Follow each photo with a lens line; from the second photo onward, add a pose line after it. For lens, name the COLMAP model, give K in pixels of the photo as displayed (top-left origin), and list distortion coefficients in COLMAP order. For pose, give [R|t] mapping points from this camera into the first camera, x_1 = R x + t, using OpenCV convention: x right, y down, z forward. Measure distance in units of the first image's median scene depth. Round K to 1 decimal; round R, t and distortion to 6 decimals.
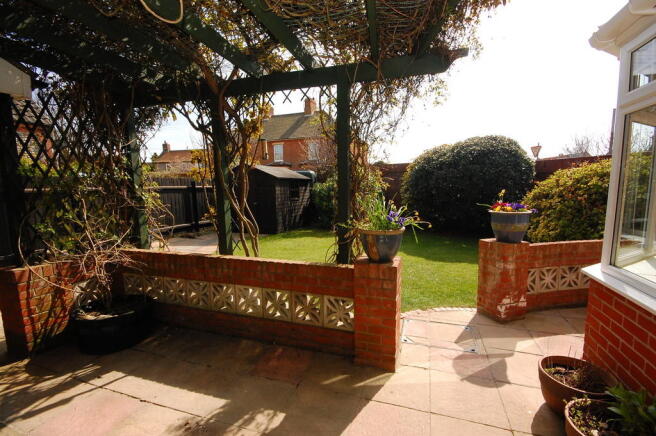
lens RADIAL K [[288.8, 0, 329.2], [0, 288.8, 217.8], [0, 0, 1]] dist [-0.000470, -0.000147]
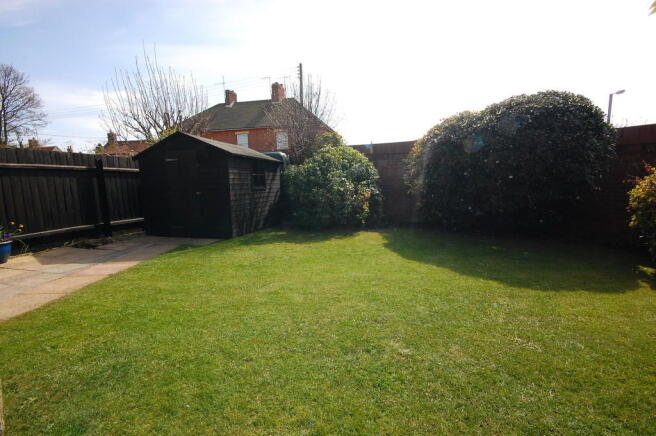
lens RADIAL K [[288.8, 0, 328.1], [0, 288.8, 222.5], [0, 0, 1]] dist [-0.000470, -0.000147]
pose [[0.994666, -0.012067, 0.102437, -0.025215], [0.009735, 0.999683, 0.023233, 0.004745], [-0.102685, -0.022112, 0.994468, 0.282815]]
